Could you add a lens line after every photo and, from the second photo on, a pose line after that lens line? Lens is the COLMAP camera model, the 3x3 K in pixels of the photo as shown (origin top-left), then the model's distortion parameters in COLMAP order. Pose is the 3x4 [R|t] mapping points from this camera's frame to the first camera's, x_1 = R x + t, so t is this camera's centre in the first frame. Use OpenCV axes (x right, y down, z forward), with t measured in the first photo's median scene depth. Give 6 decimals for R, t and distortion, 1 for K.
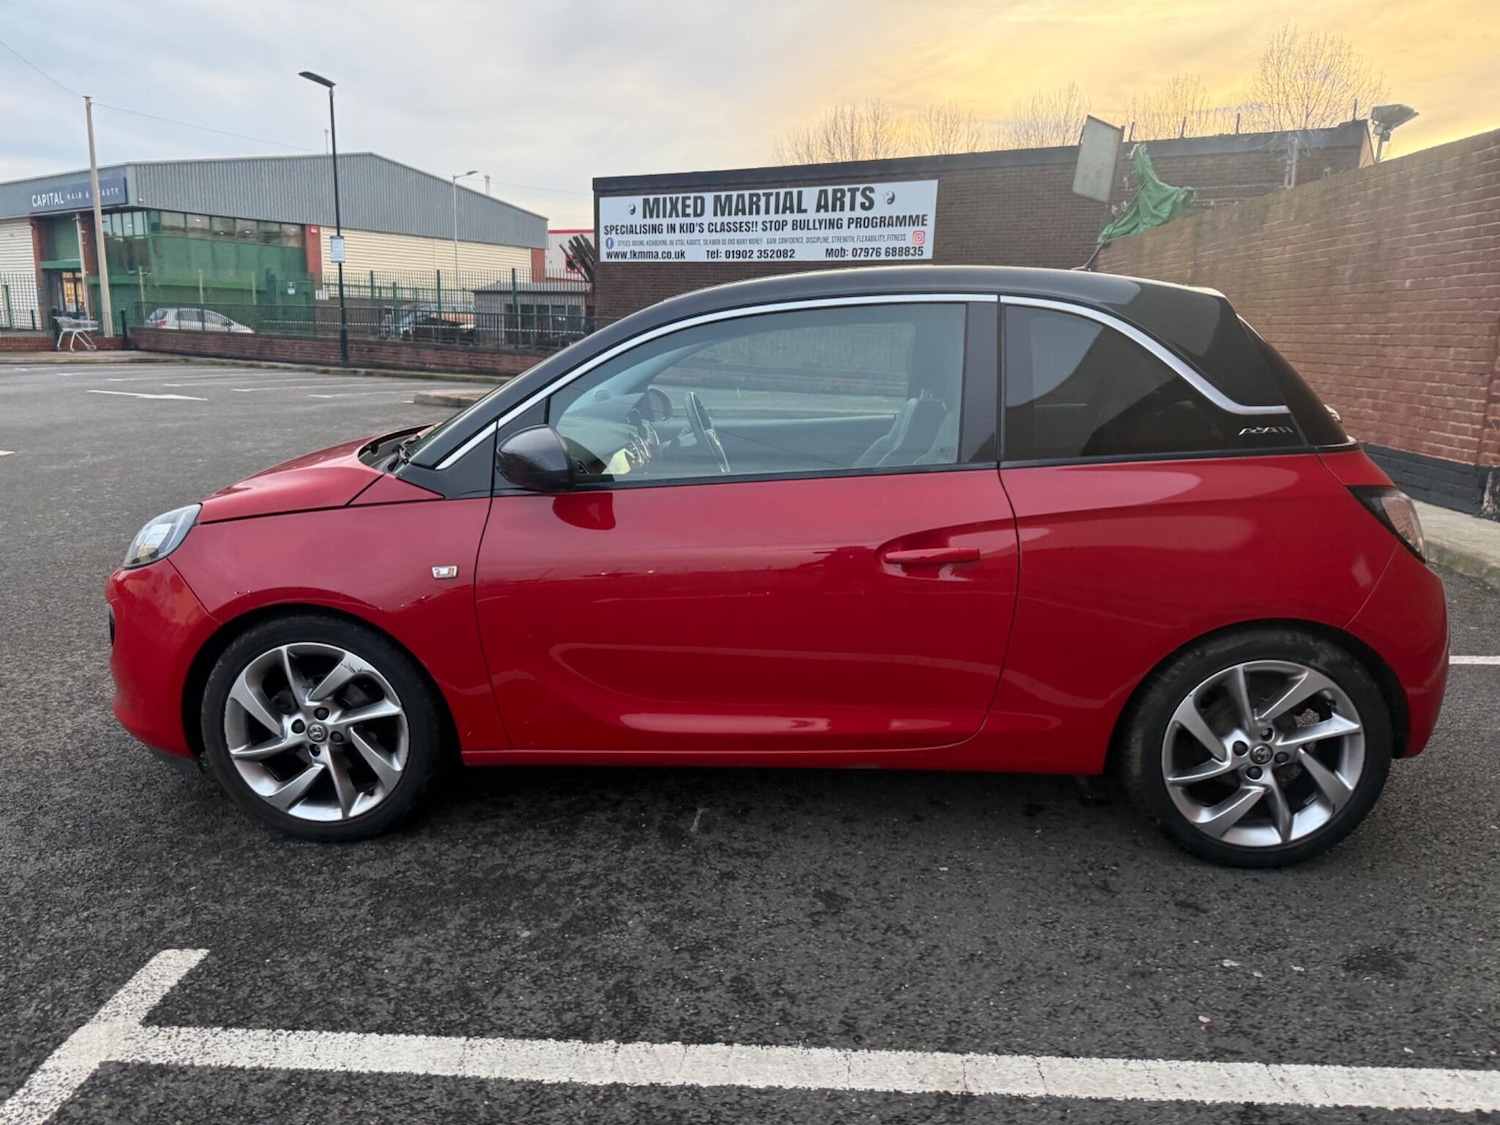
lens RADIAL K [[1032.6, 0, 769.8], [0, 1032.6, 562.5], [0, 0, 1]] dist [0.062294, -0.088735]
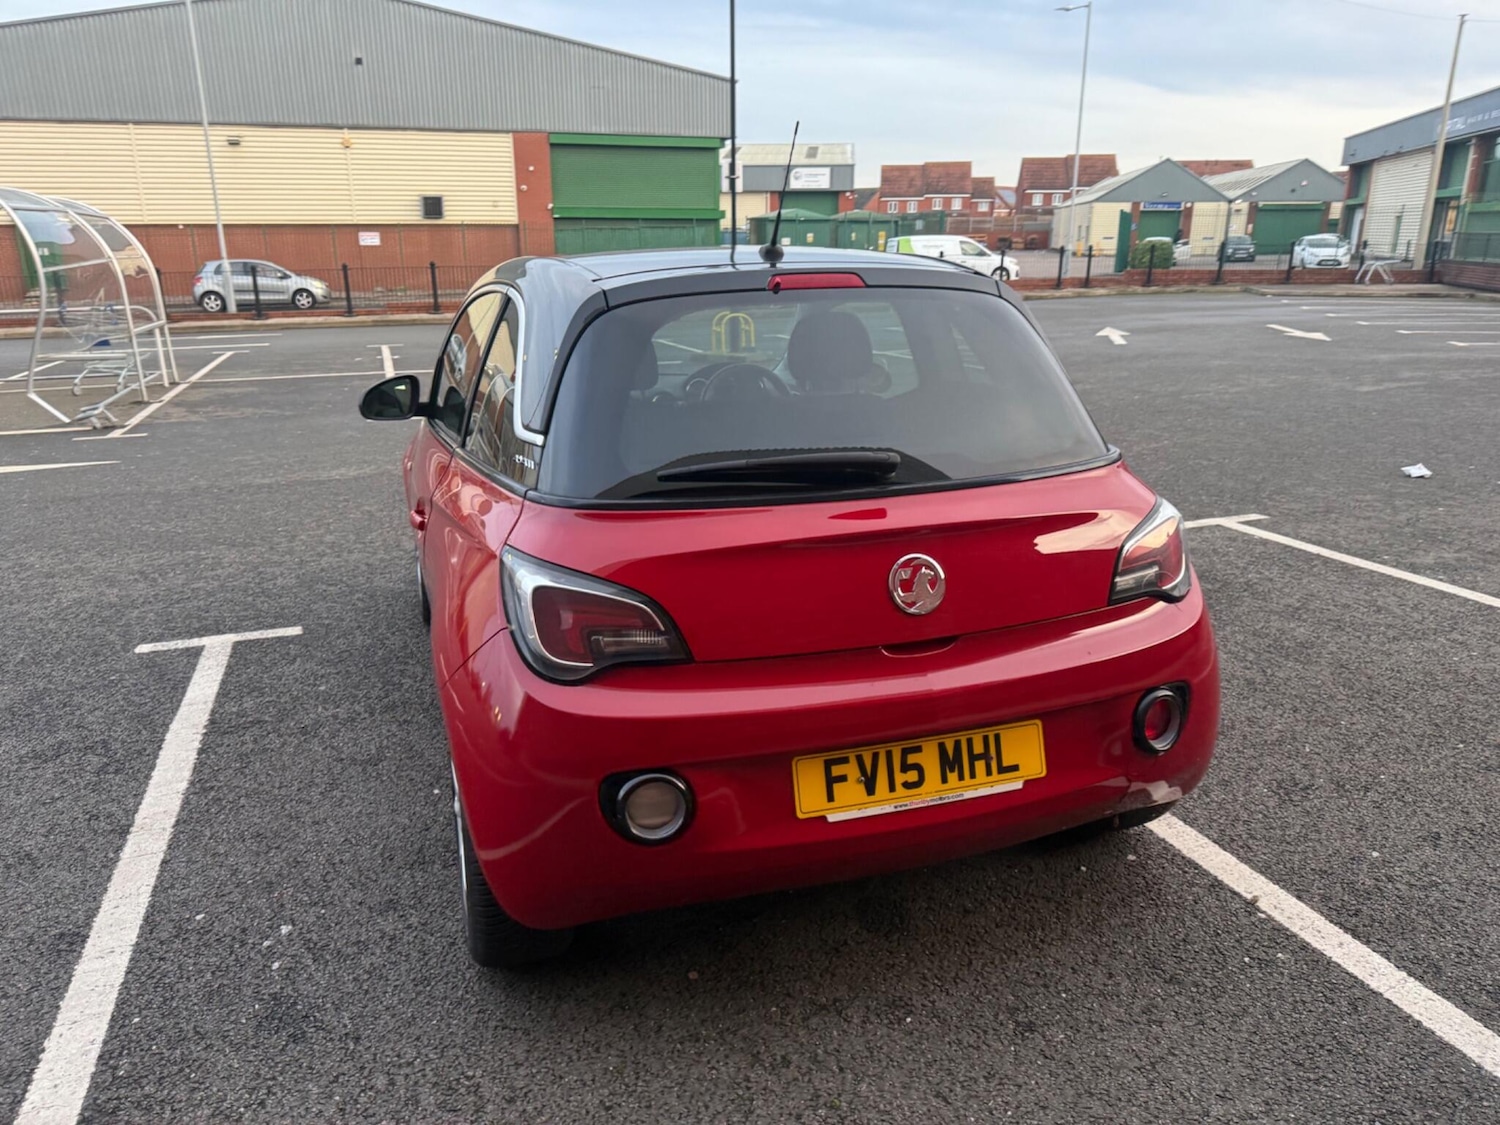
lens RADIAL K [[1063.5, 0, 769.3], [0, 1063.5, 567.1], [0, 0, 1]] dist [0.031498, -0.047093]
pose [[0.387751, 0.245943, -0.888347, 0.205003], [-0.189424, 0.964438, 0.184329, -0.037007], [0.902091, 0.096801, 0.420549, 0.127700]]
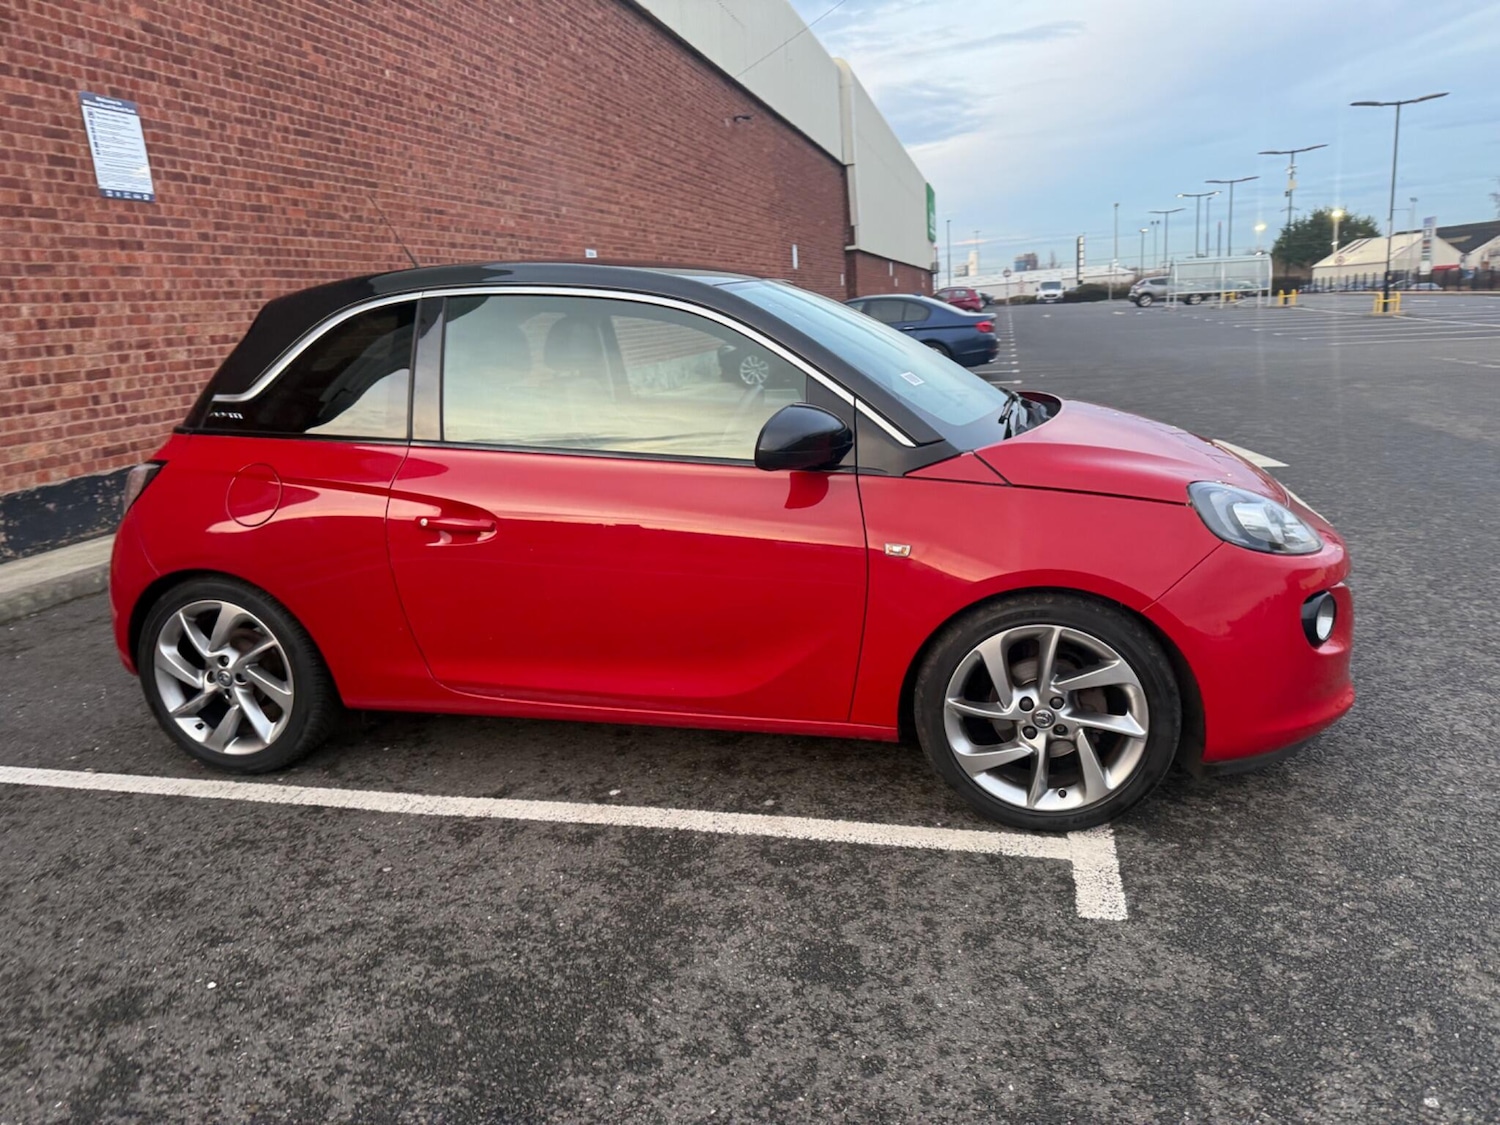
lens RADIAL K [[1070.4, 0, 753.7], [0, 1070.4, 568.1], [0, 0, 1]] dist [0.006362, -0.011247]
pose [[-0.983468, -0.003213, 0.181053, -0.048989], [0.078823, 0.892554, 0.443999, -0.090513], [-0.163026, 0.450930, -0.877545, 0.396410]]
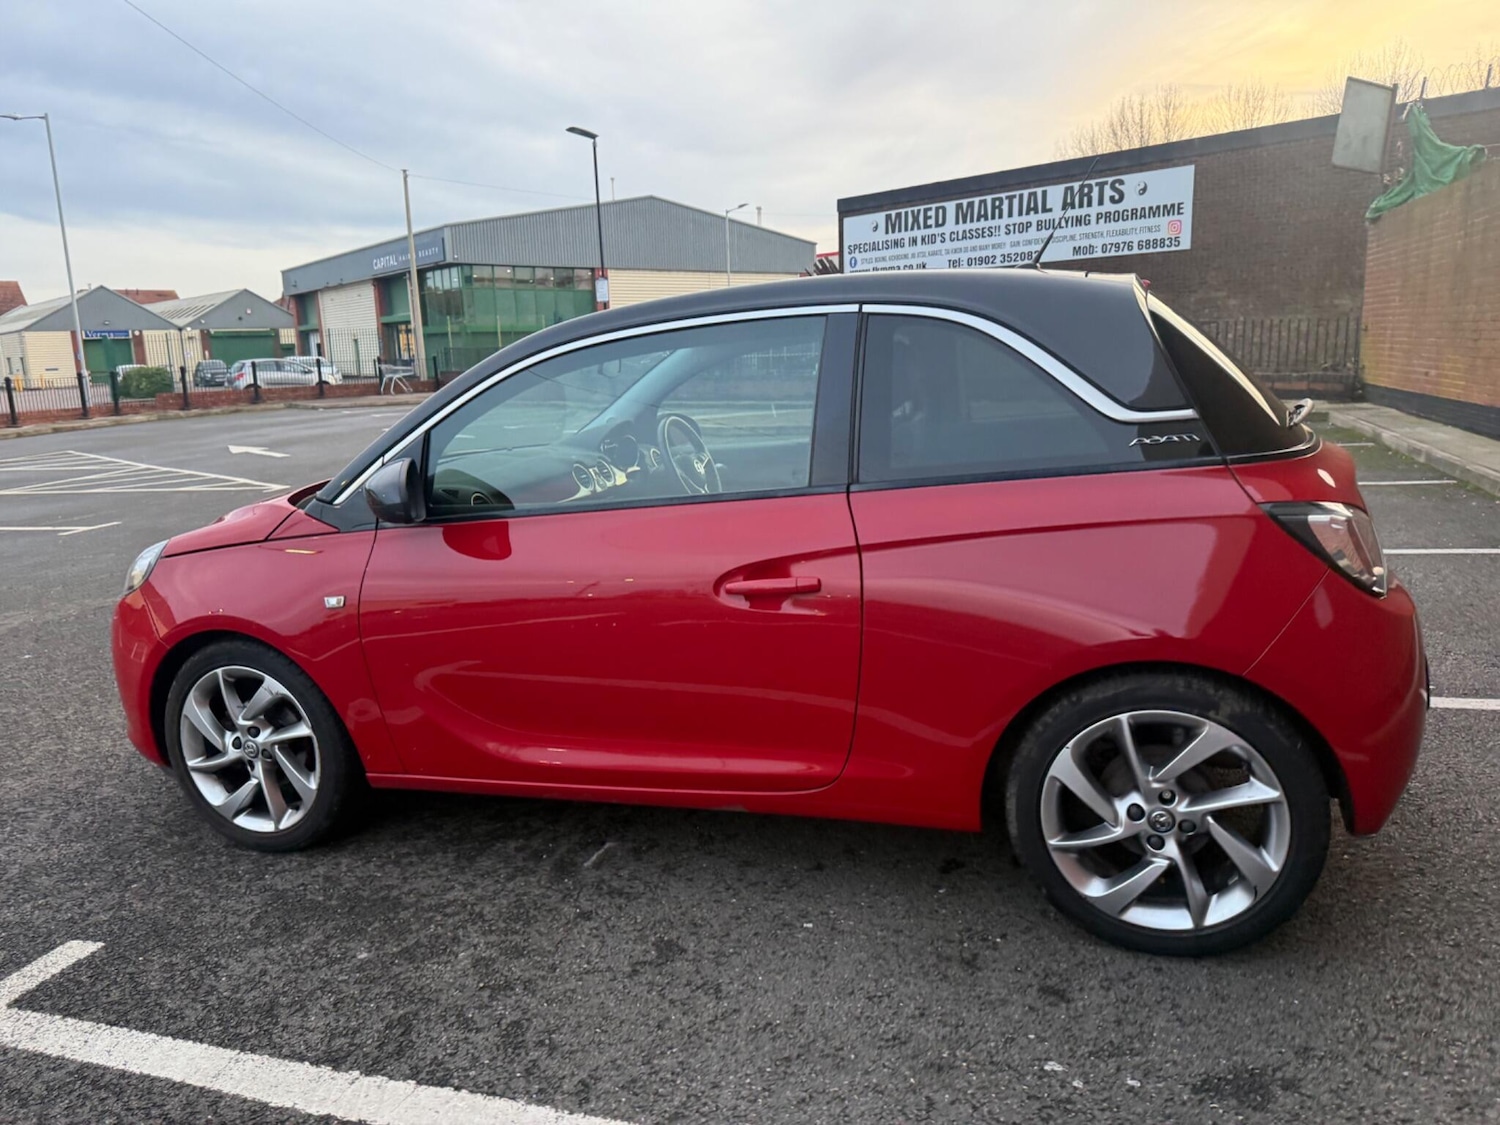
lens RADIAL K [[1042.0, 0, 769.1], [0, 1042.0, 556.3], [0, 0, 1]] dist [0.048329, -0.067311]
pose [[0.964663, -0.007761, -0.263372, 0.059978], [0.002393, 0.999783, -0.020695, -0.002227], [0.263476, 0.019334, 0.964472, 0.013460]]
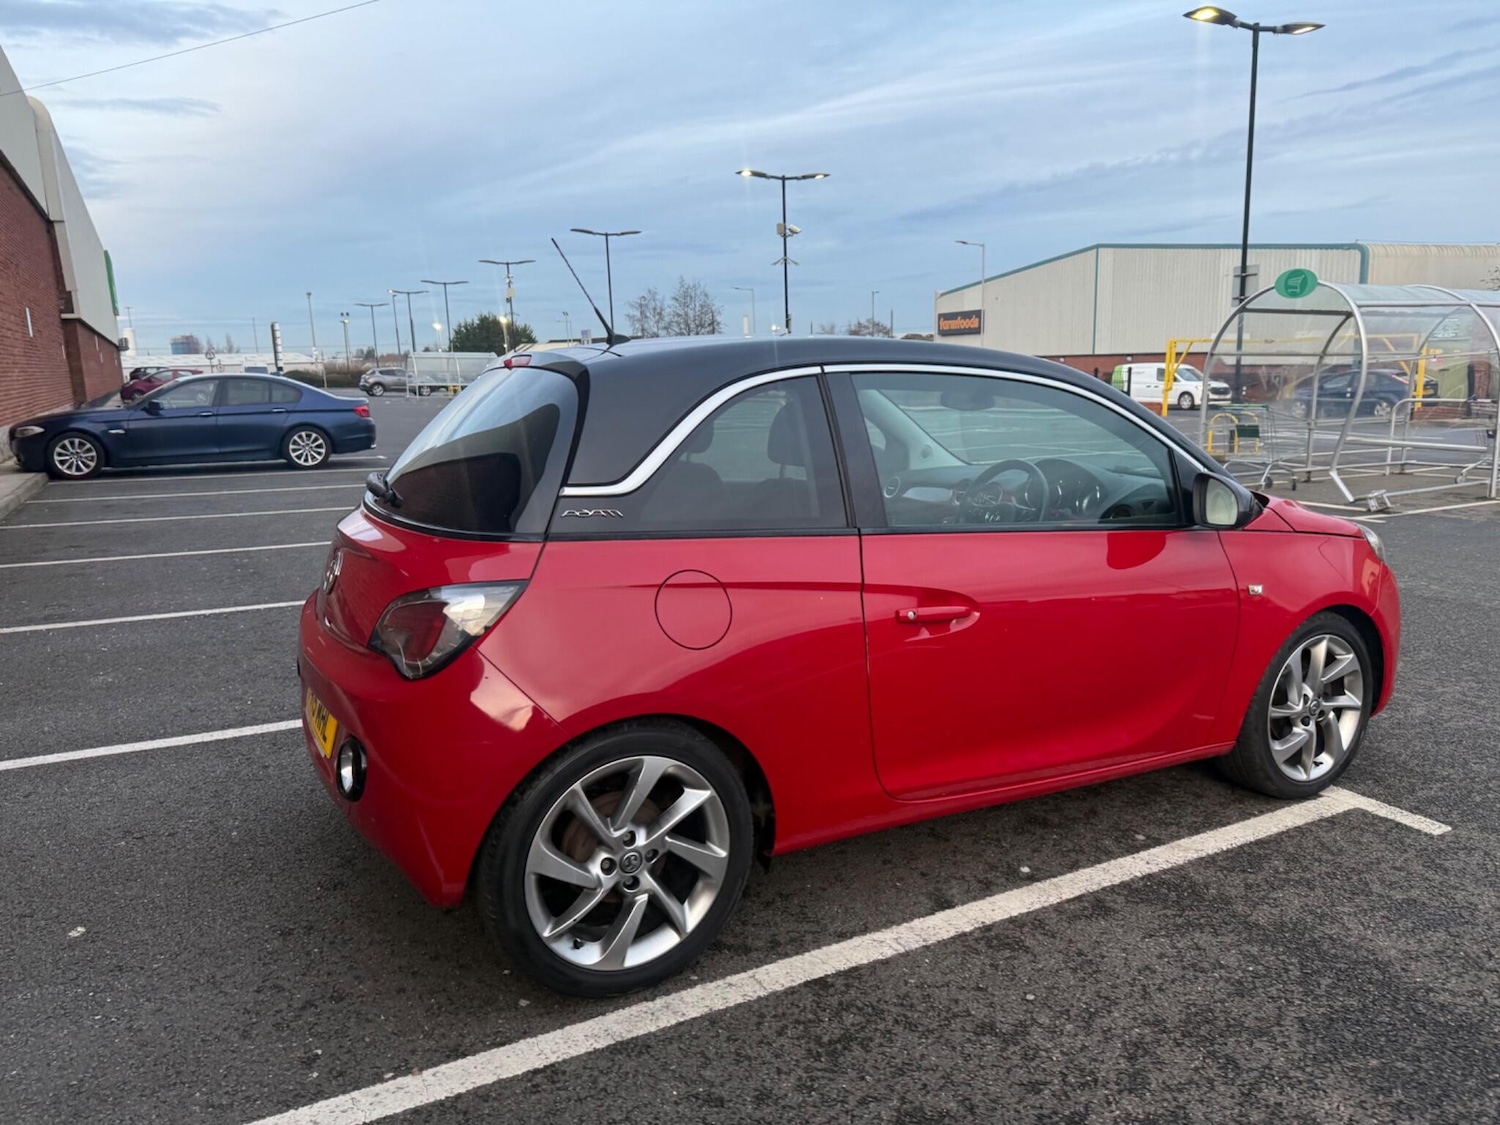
lens RADIAL K [[1067.1, 0, 752.8], [0, 1067.1, 572.1], [0, 0, 1]] dist [0.025900, -0.038708]
pose [[-0.851532, 0.097075, -0.515237, 0.135391], [-0.113039, 0.925607, 0.361211, -0.084216], [0.511972, 0.365824, -0.777211, 0.356790]]
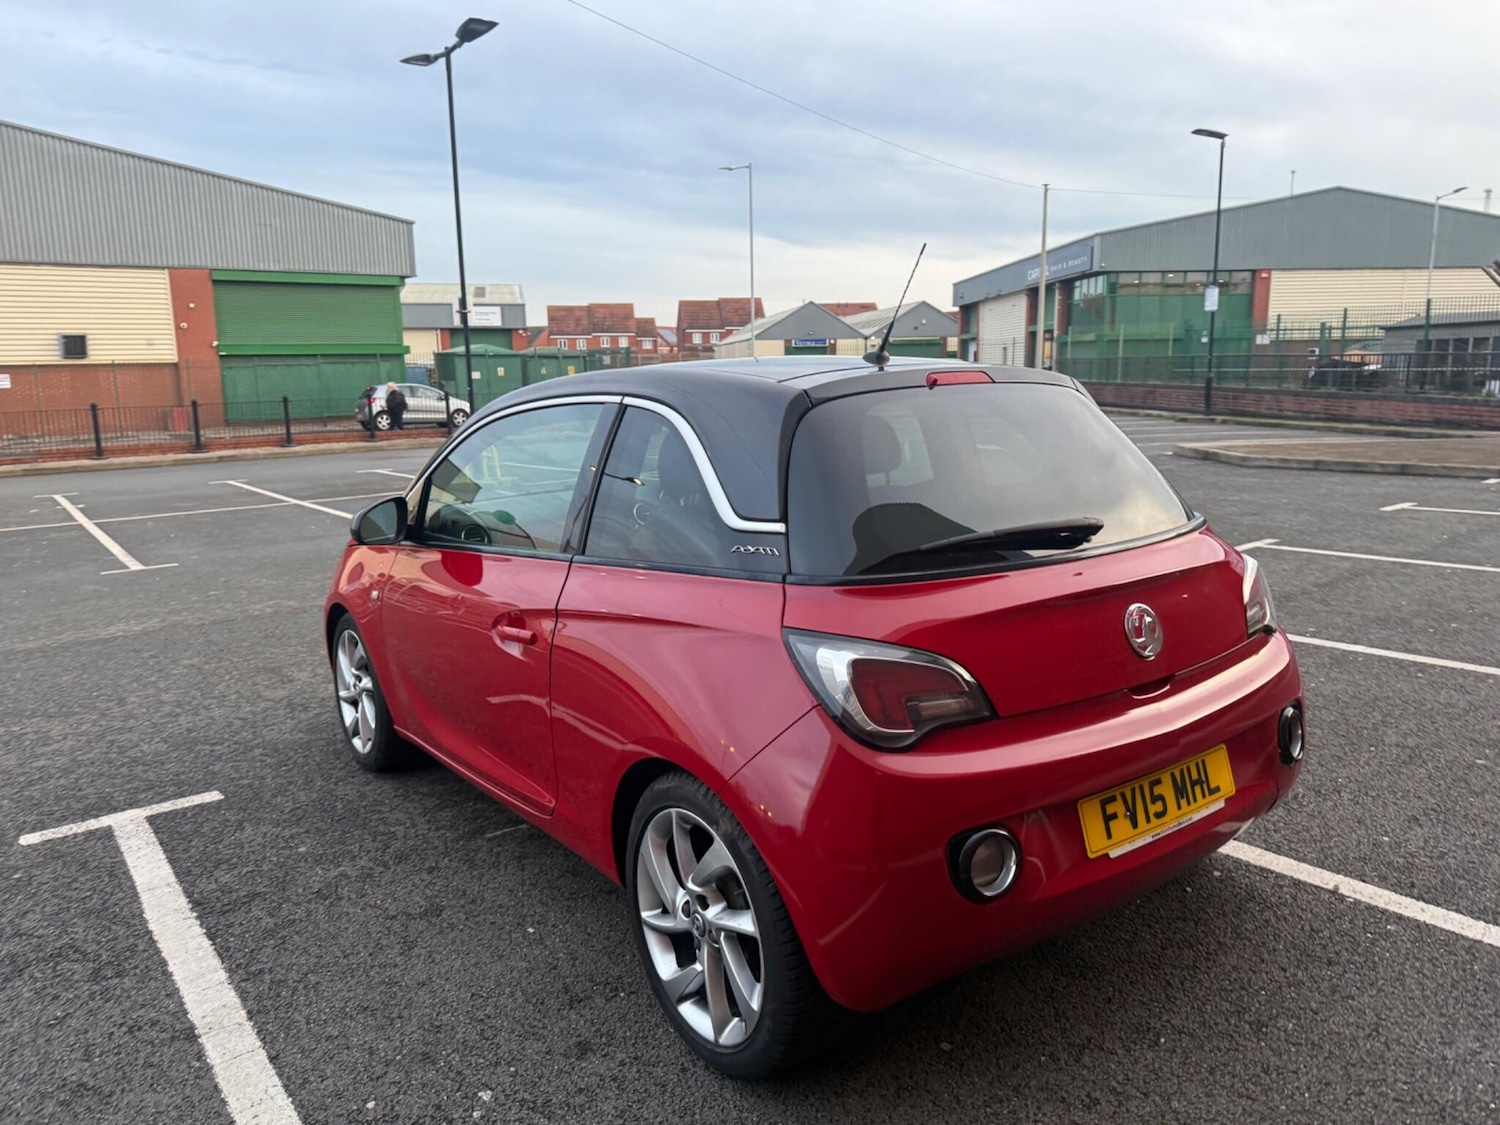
lens RADIAL K [[1039.0, 0, 771.7], [0, 1039.0, 569.8], [0, 0, 1]] dist [0.068574, -0.088252]
pose [[0.647055, 0.105837, -0.755062, 0.174161], [-0.131490, 0.990971, 0.026223, -0.021215], [0.751020, 0.082316, 0.655129, 0.070069]]
